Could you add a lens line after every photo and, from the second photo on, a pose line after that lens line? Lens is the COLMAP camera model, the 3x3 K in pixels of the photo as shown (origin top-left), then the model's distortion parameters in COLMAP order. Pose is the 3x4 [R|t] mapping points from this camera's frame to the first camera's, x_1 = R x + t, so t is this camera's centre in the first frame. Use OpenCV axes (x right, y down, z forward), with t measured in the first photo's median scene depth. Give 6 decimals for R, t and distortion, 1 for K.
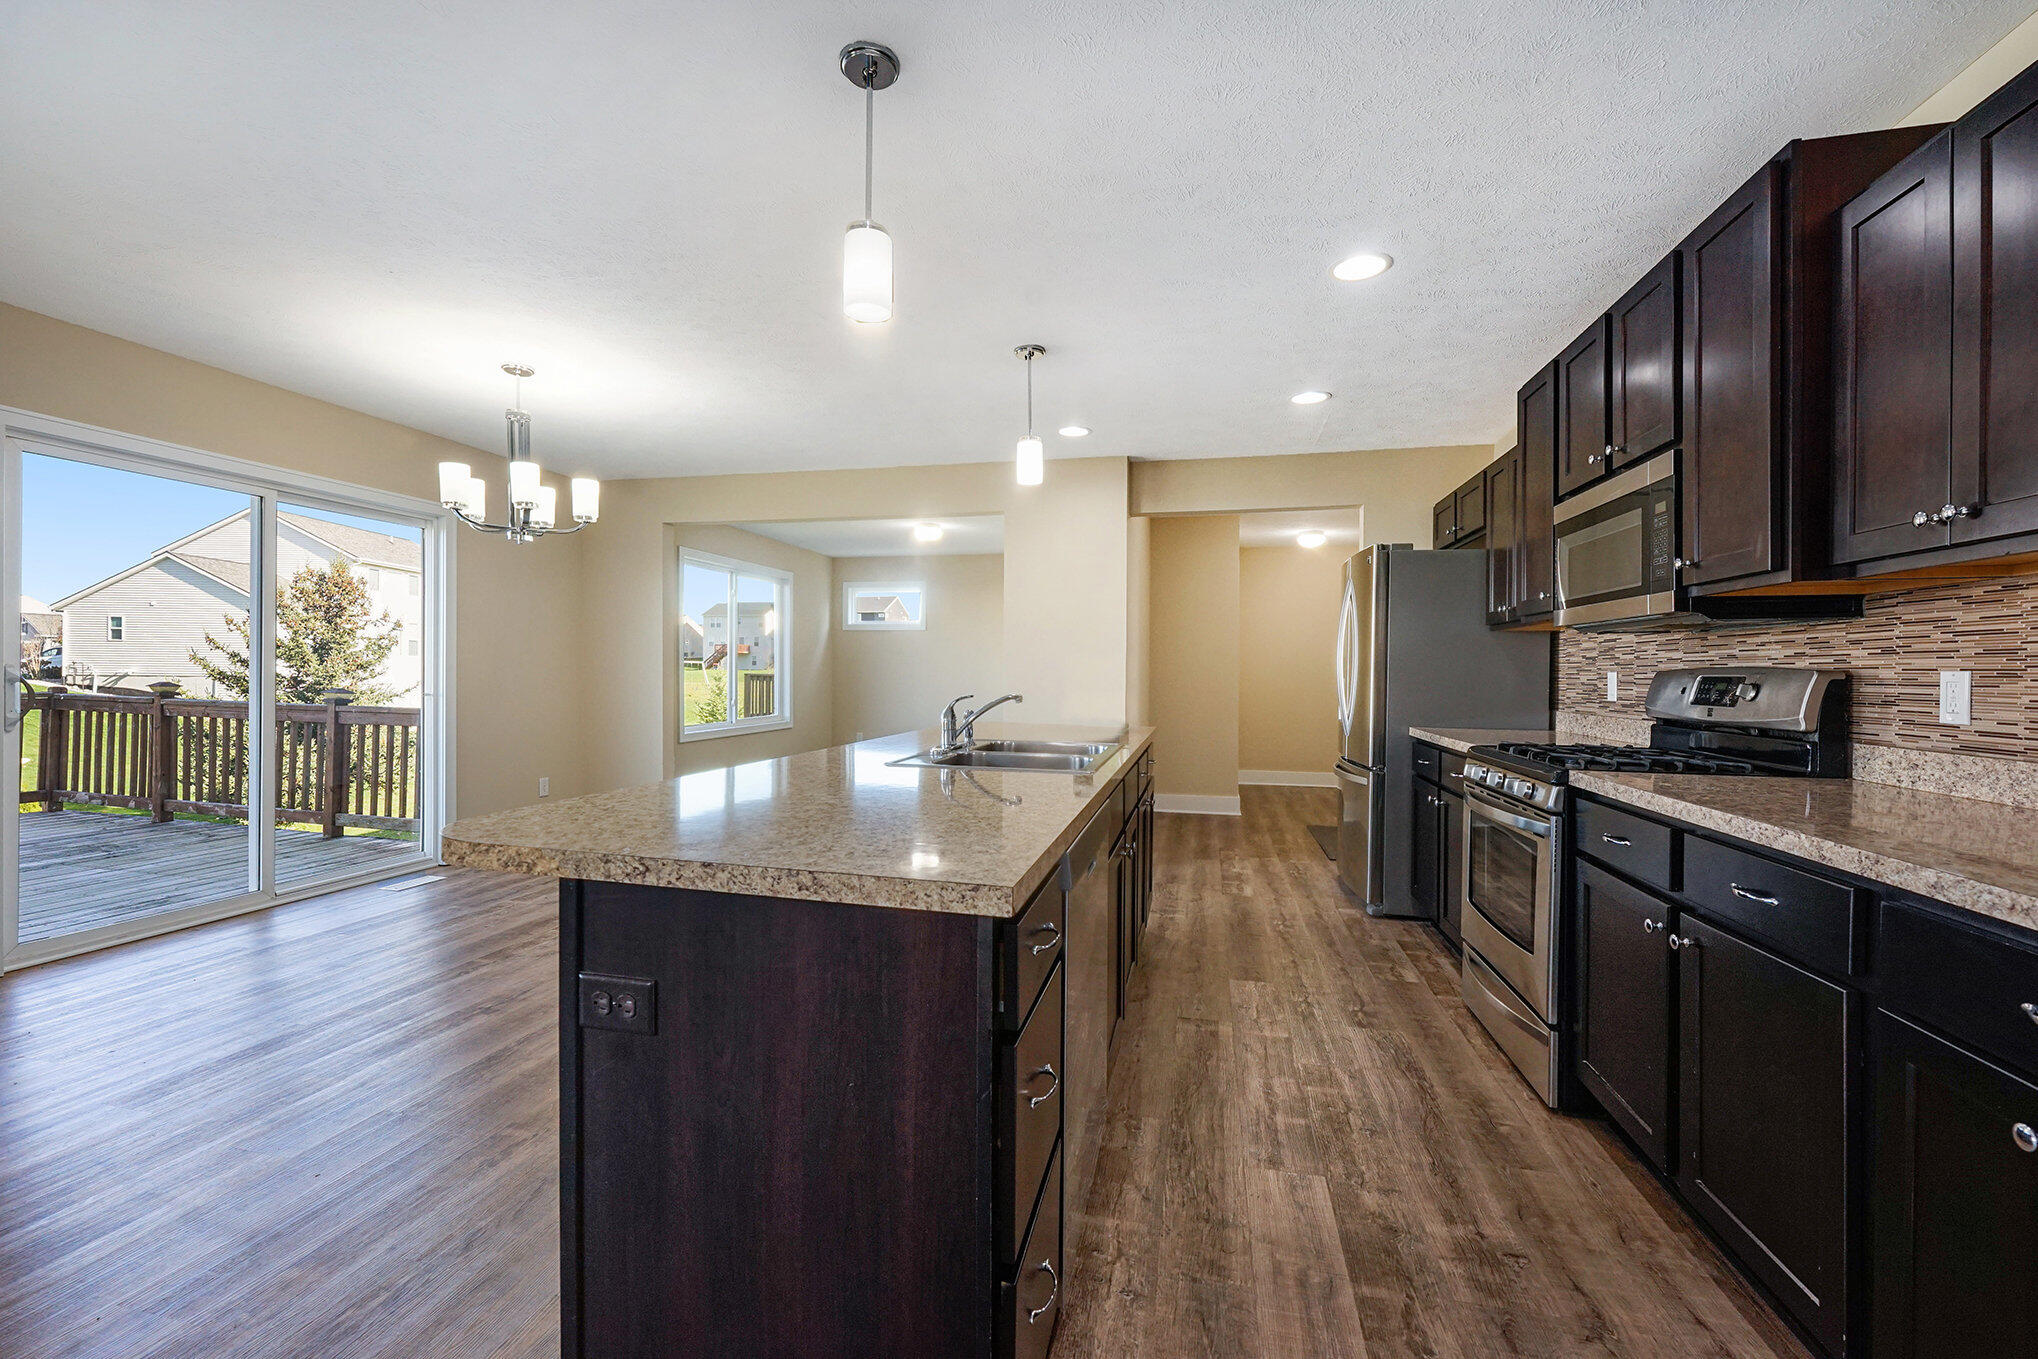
lens RADIAL K [[815.7, 0, 1008.5], [0, 815.7, 671.6], [0, 0, 1]] dist [-0.000752, 0.000351]
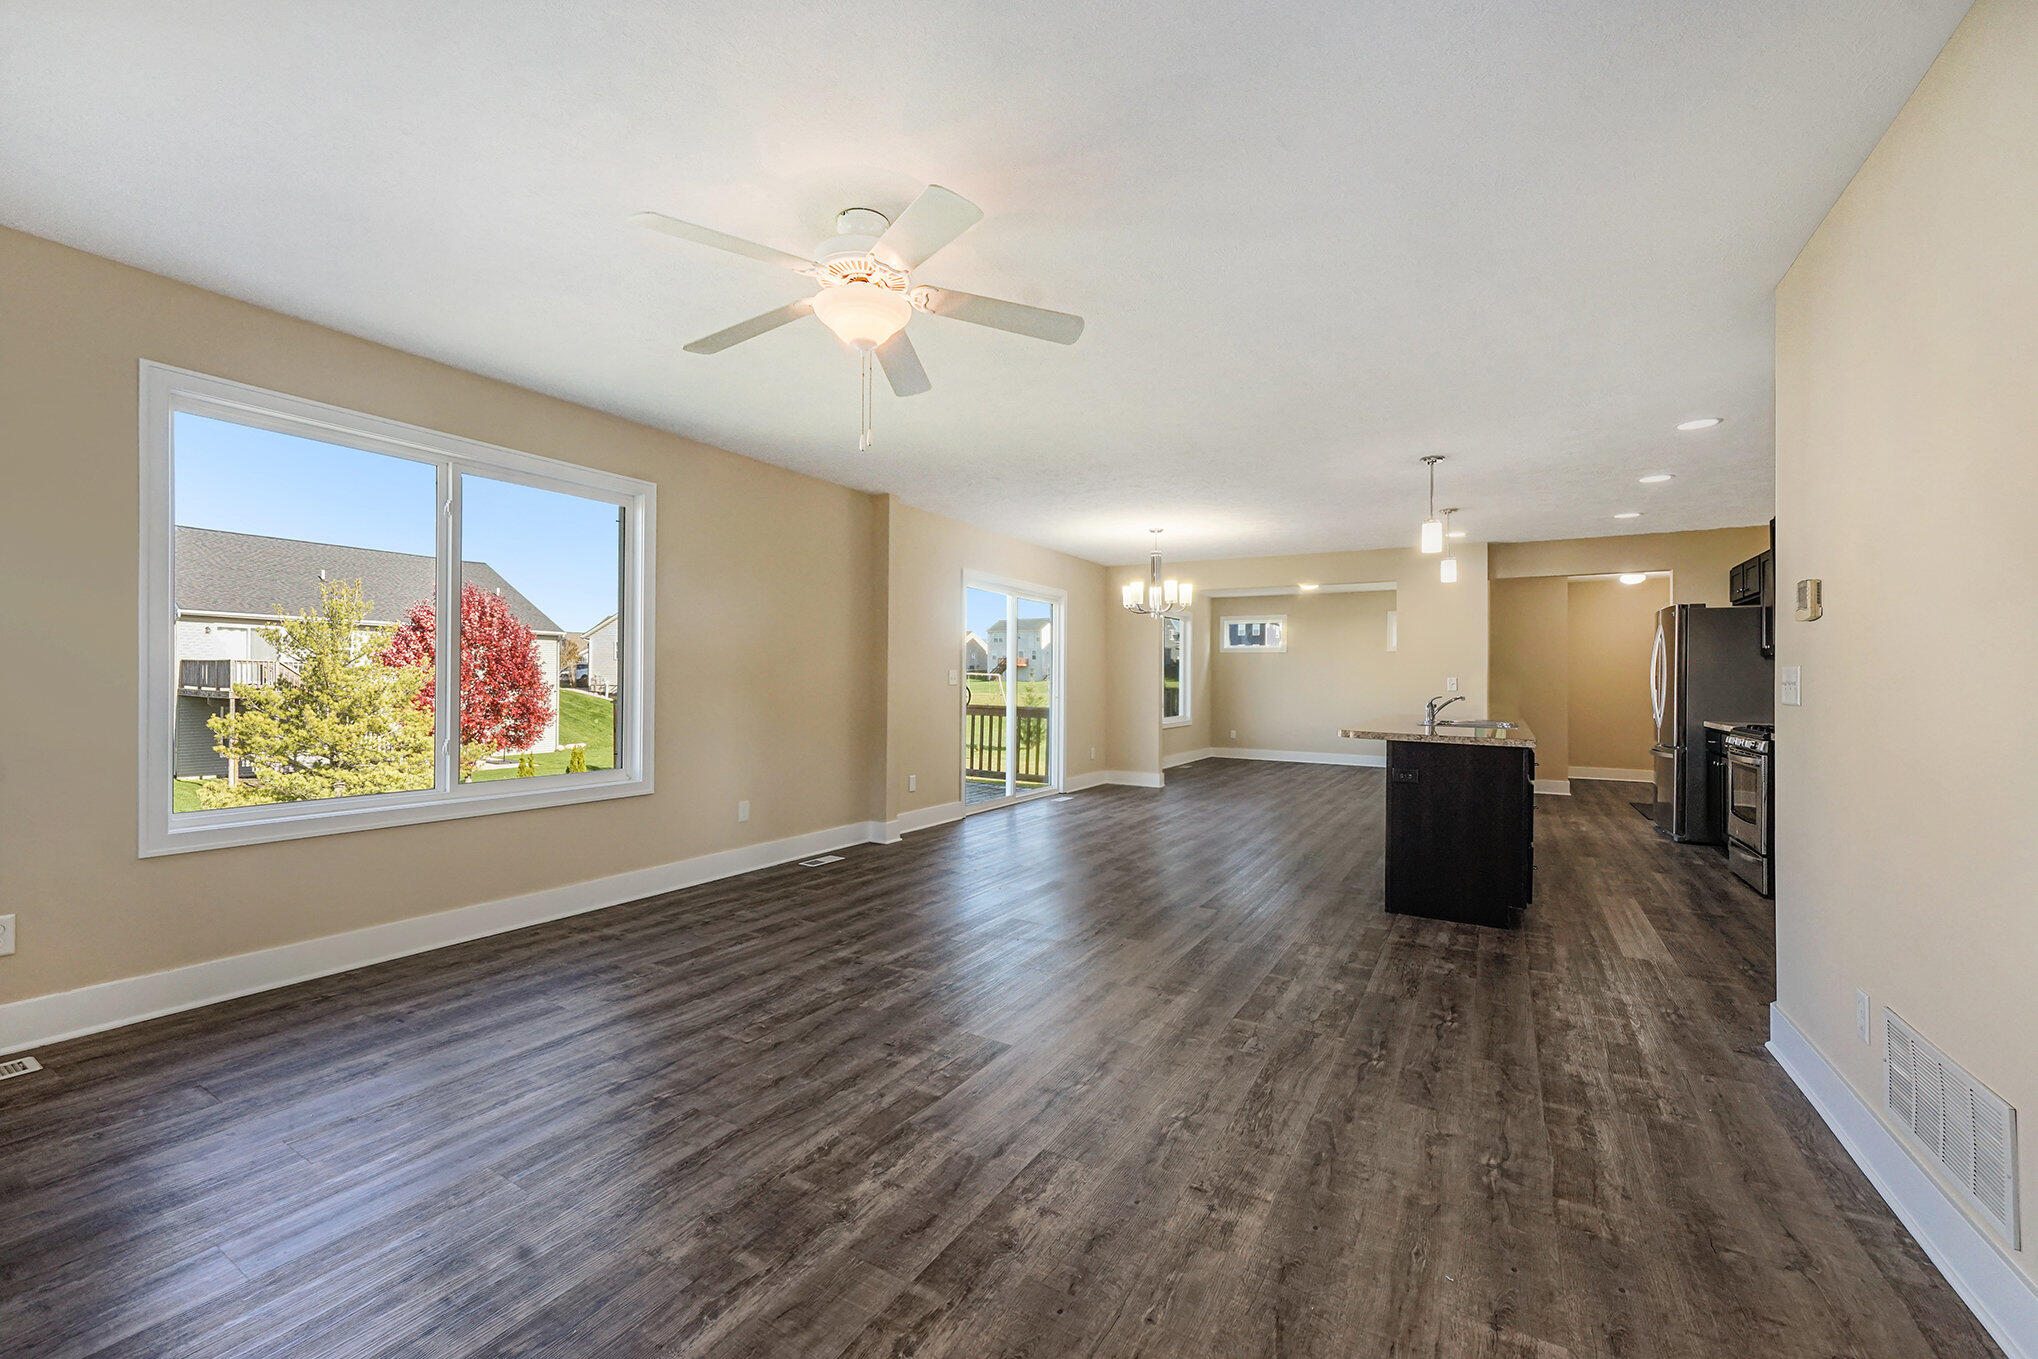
lens RADIAL K [[815.7, 0, 1025.2], [0, 815.7, 671.5], [0, 0, 1]] dist [-0.000752, 0.000351]
pose [[0.958313, -0.002696, -0.285707, -0.315408], [-0.001213, 0.999908, -0.013506, -0.003819], [0.285717, 0.013290, 0.958222, -0.890344]]
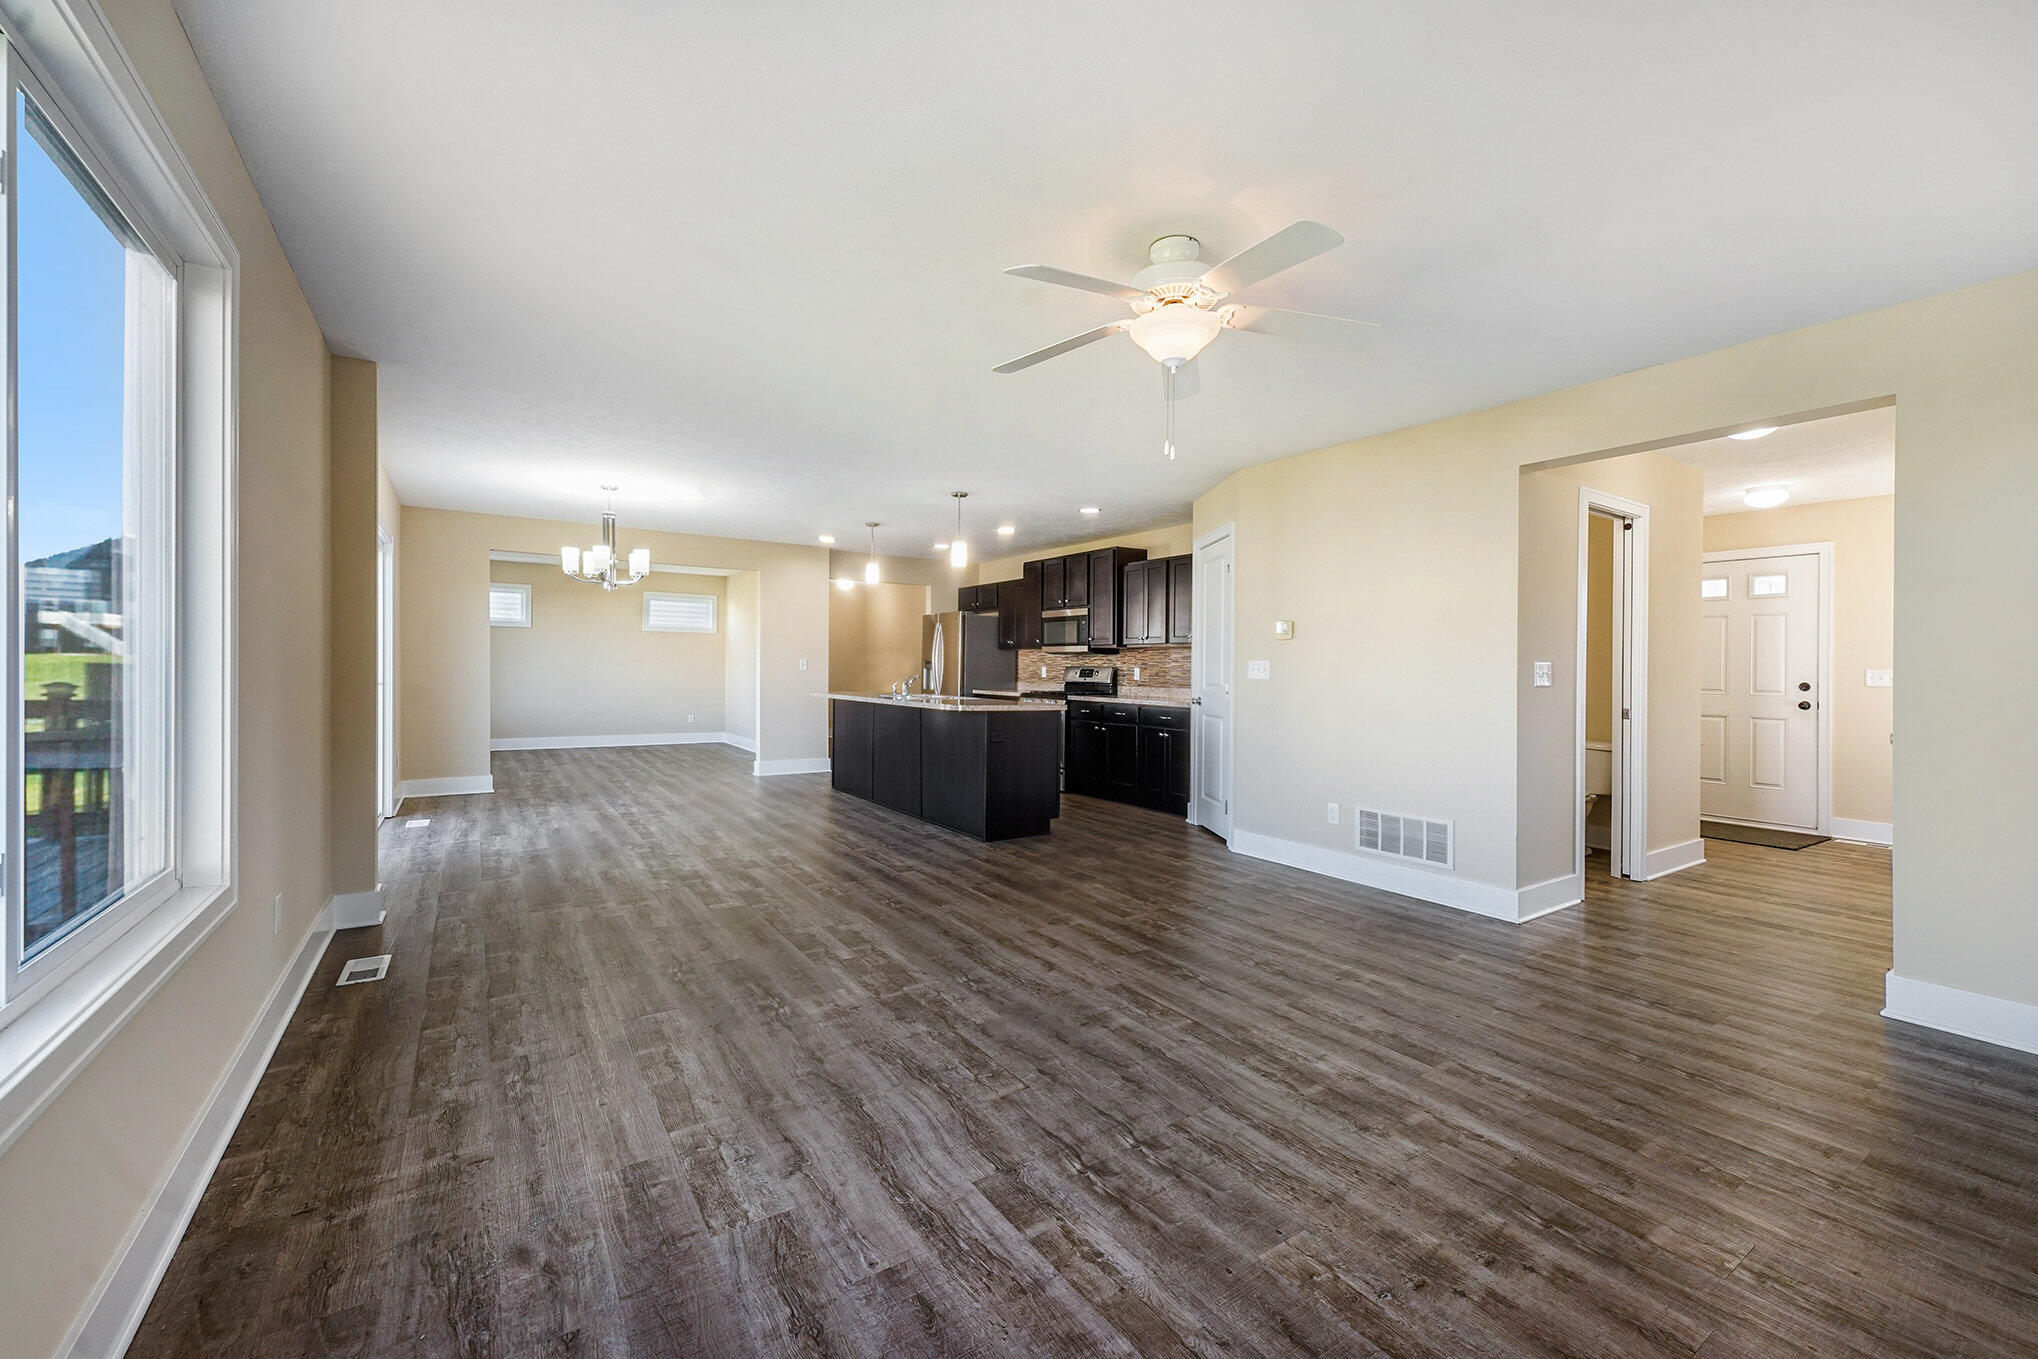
lens RADIAL K [[815.7, 0, 1002.1], [0, 815.7, 667.4], [0, 0, 1]] dist [-0.000752, 0.000351]
pose [[0.677524, -0.000087, 0.735501, -1.199841], [-0.004704, 0.999979, 0.004451, -0.008752], [-0.735486, -0.006475, 0.677509, -0.678903]]
